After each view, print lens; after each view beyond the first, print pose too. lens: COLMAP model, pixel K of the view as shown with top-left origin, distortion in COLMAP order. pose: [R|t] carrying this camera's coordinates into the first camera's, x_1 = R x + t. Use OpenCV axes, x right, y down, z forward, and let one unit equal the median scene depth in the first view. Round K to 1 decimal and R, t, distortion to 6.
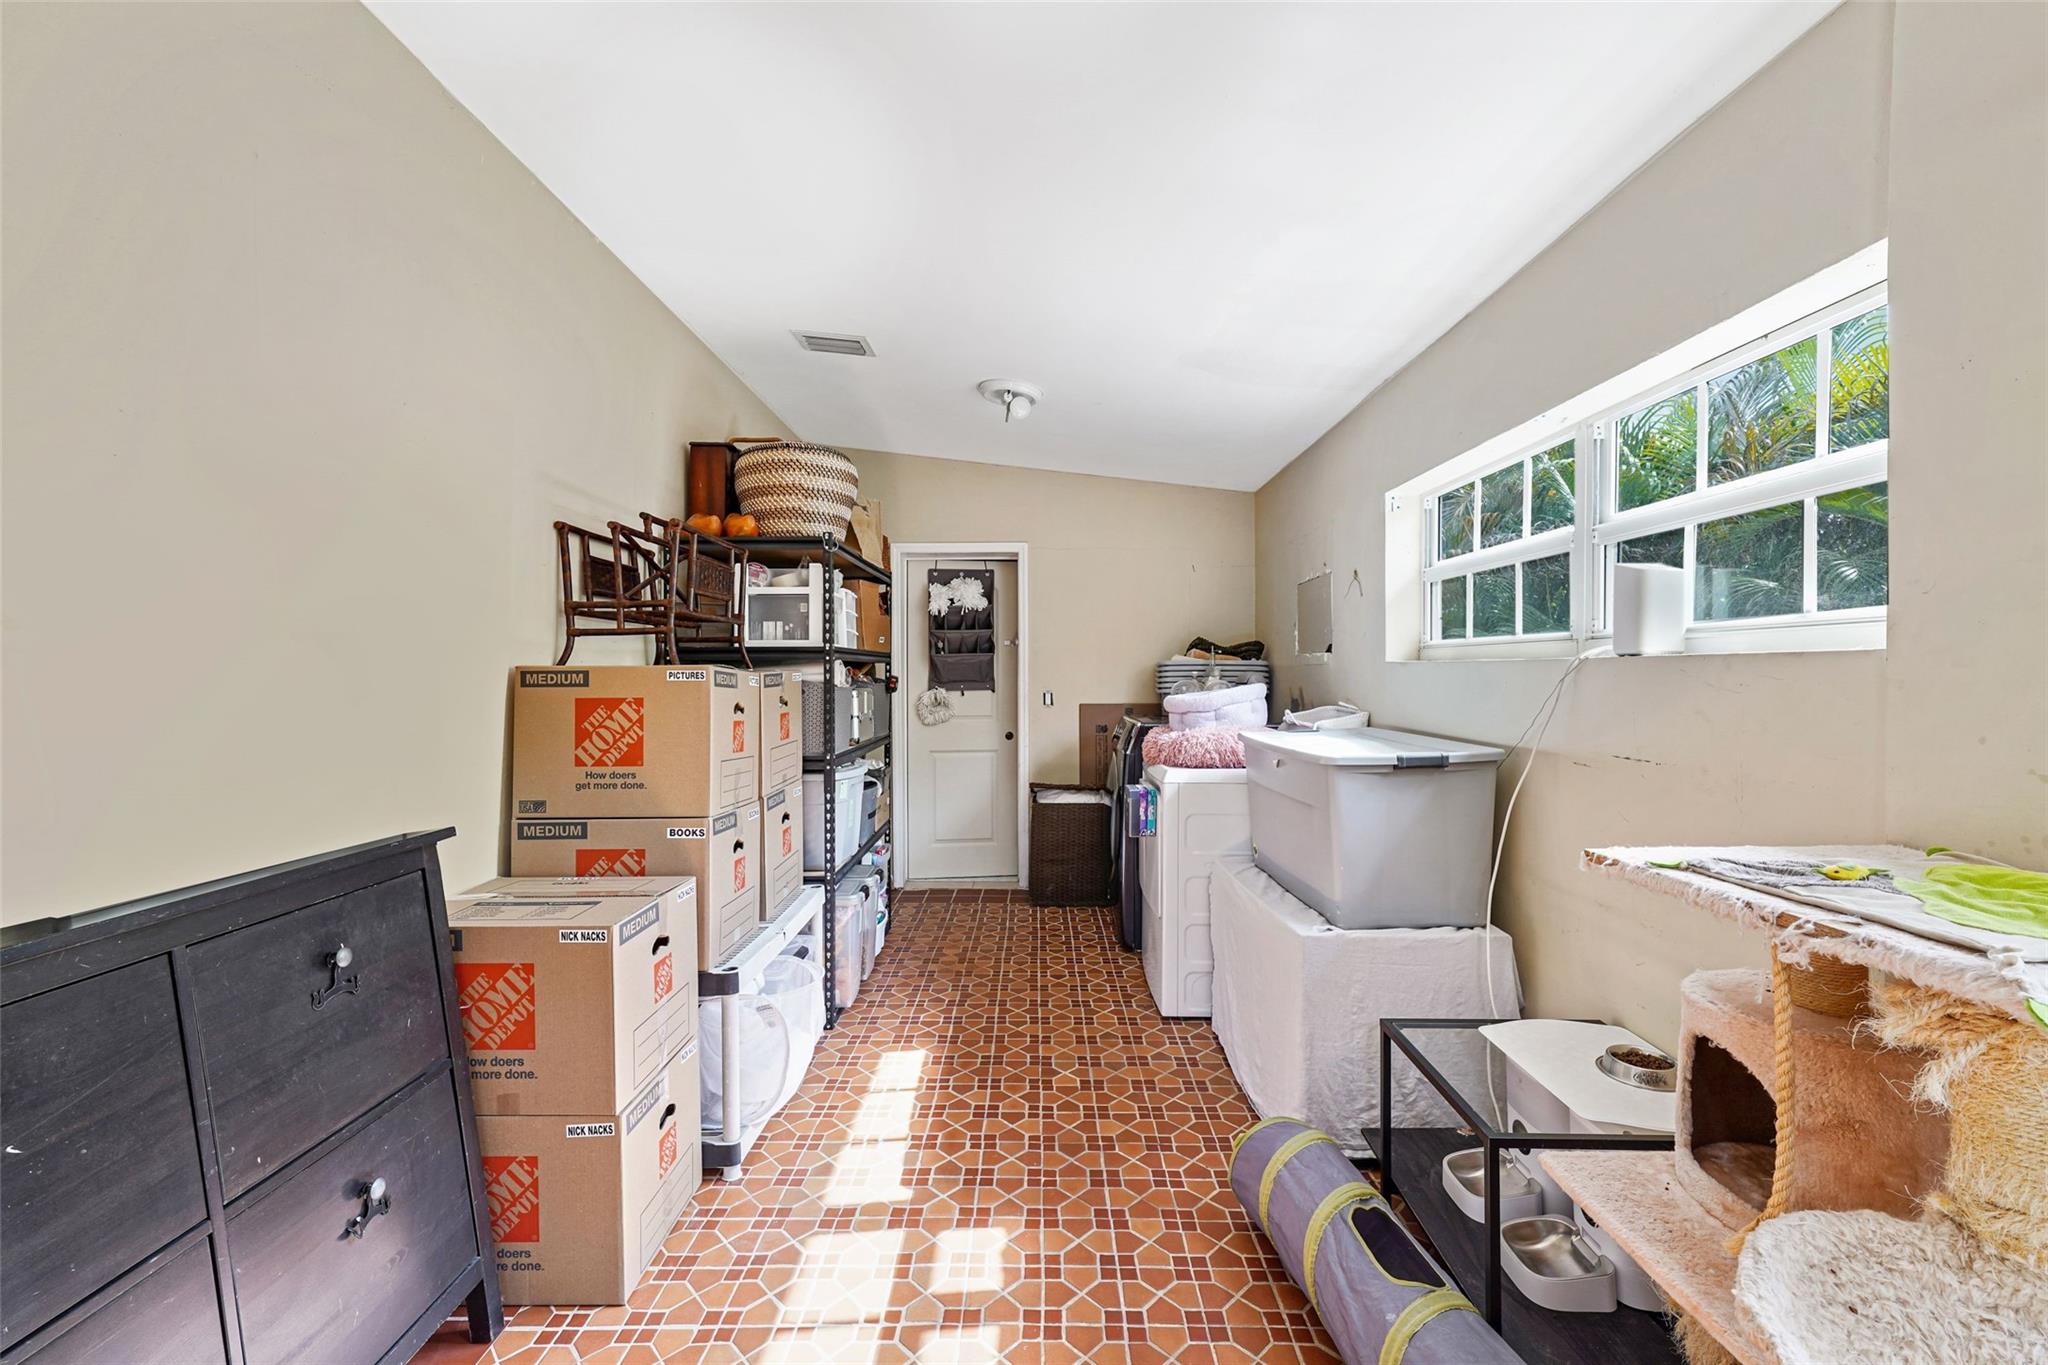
lens RADIAL K [[834.6, 0, 1021.8], [0, 834.6, 681.5], [0, 0, 1]] dist [-0.007223, 0.002853]
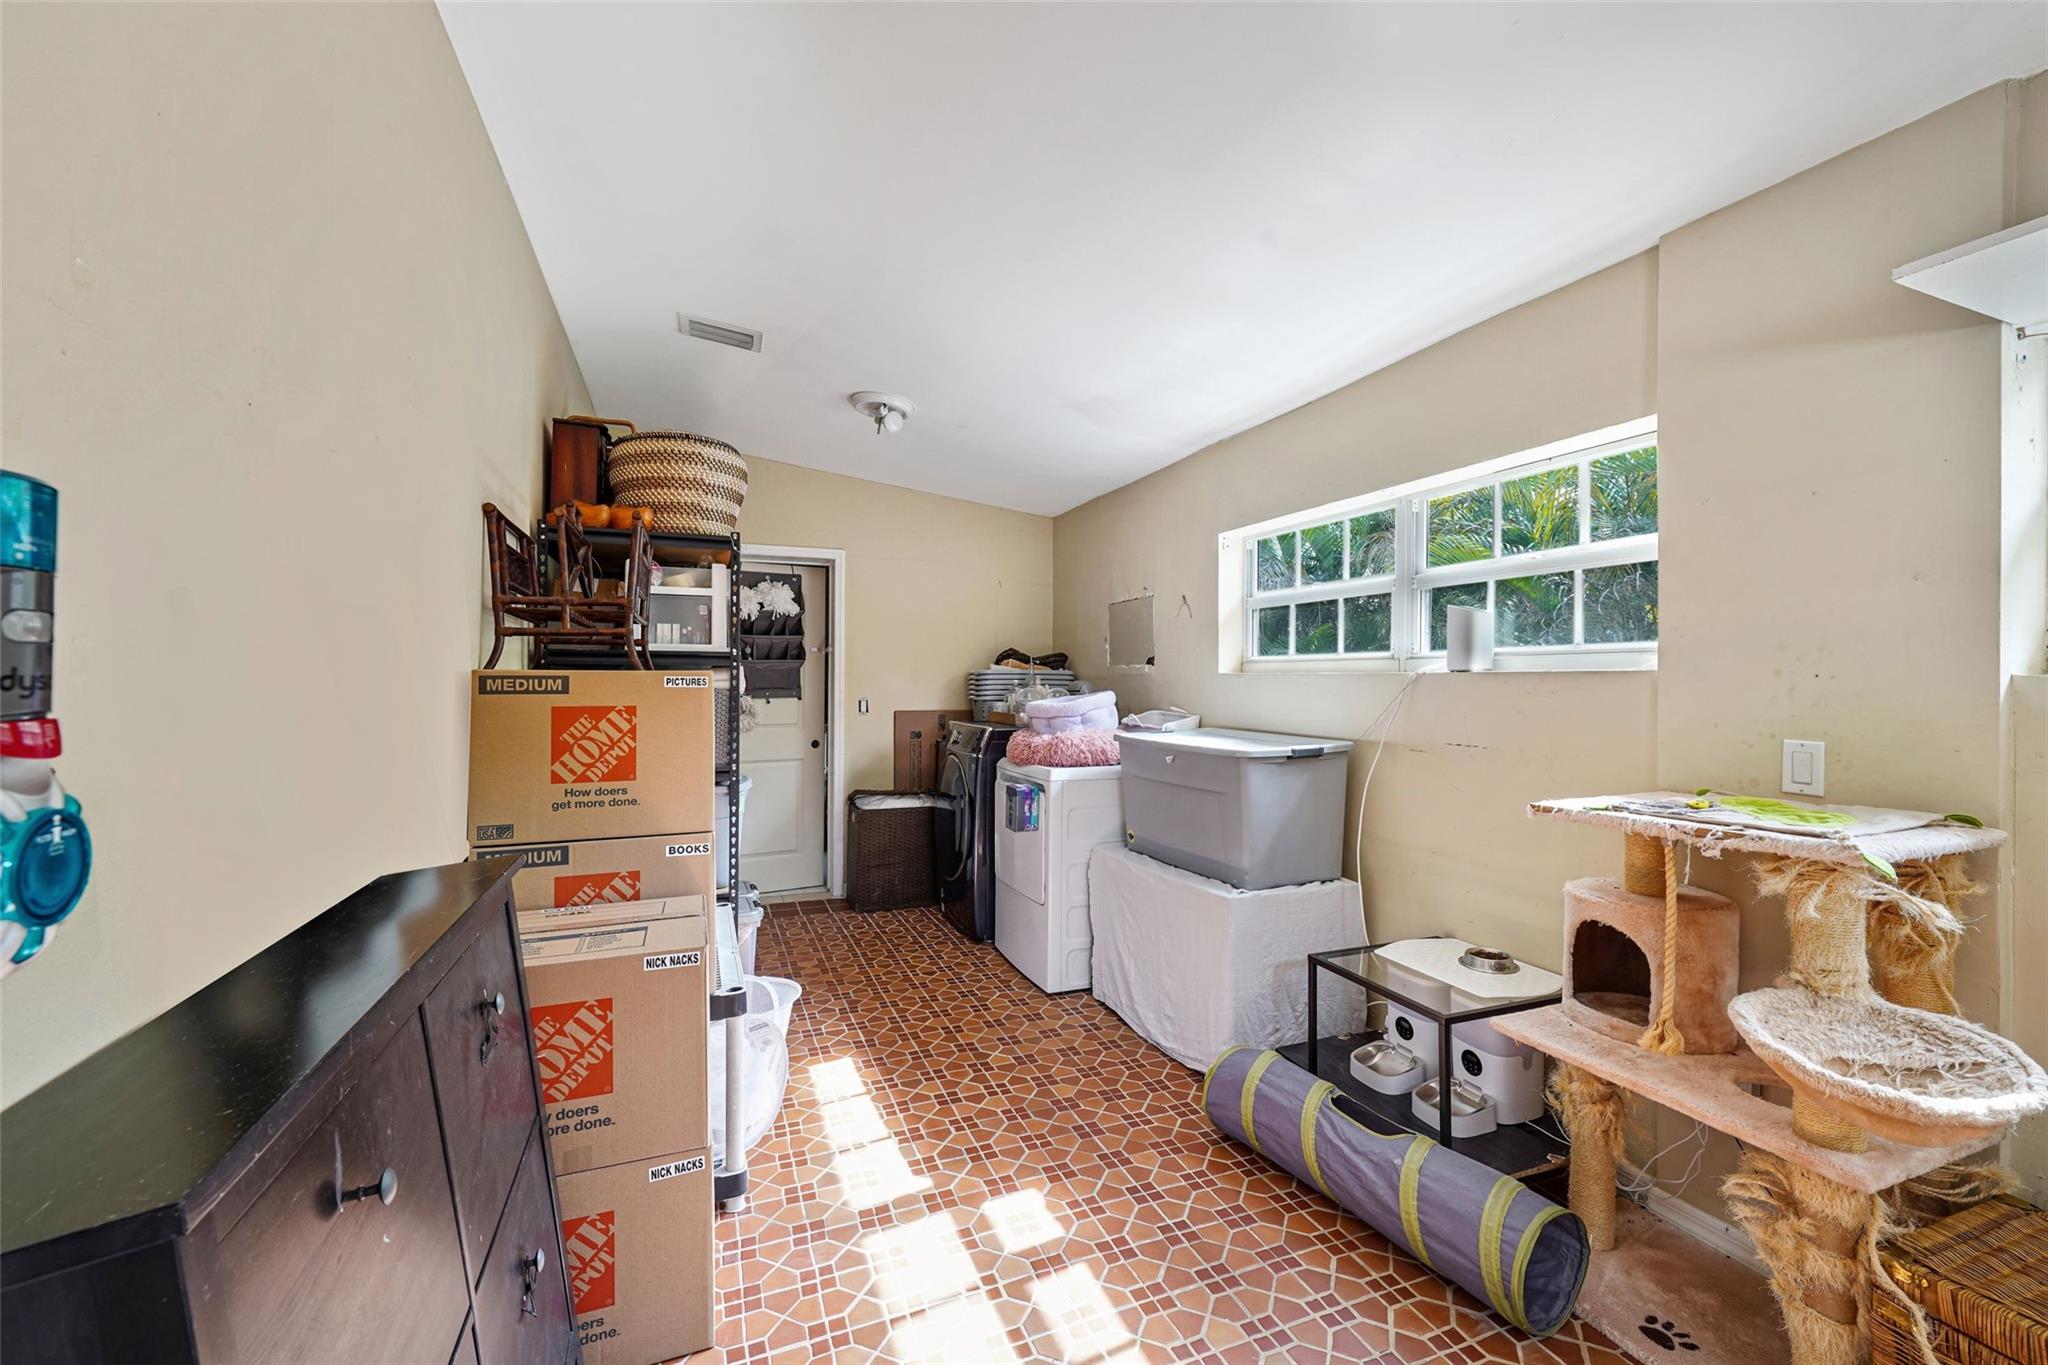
lens RADIAL K [[834.6, 0, 1028.1], [0, 834.6, 681.2], [0, 0, 1]] dist [-0.007223, 0.002853]
pose [[0.923511, 0.005519, 0.383532, -0.403108], [-0.001856, 0.999949, -0.009920, 0.000660], [-0.383567, 0.008450, 0.923474, -0.013975]]
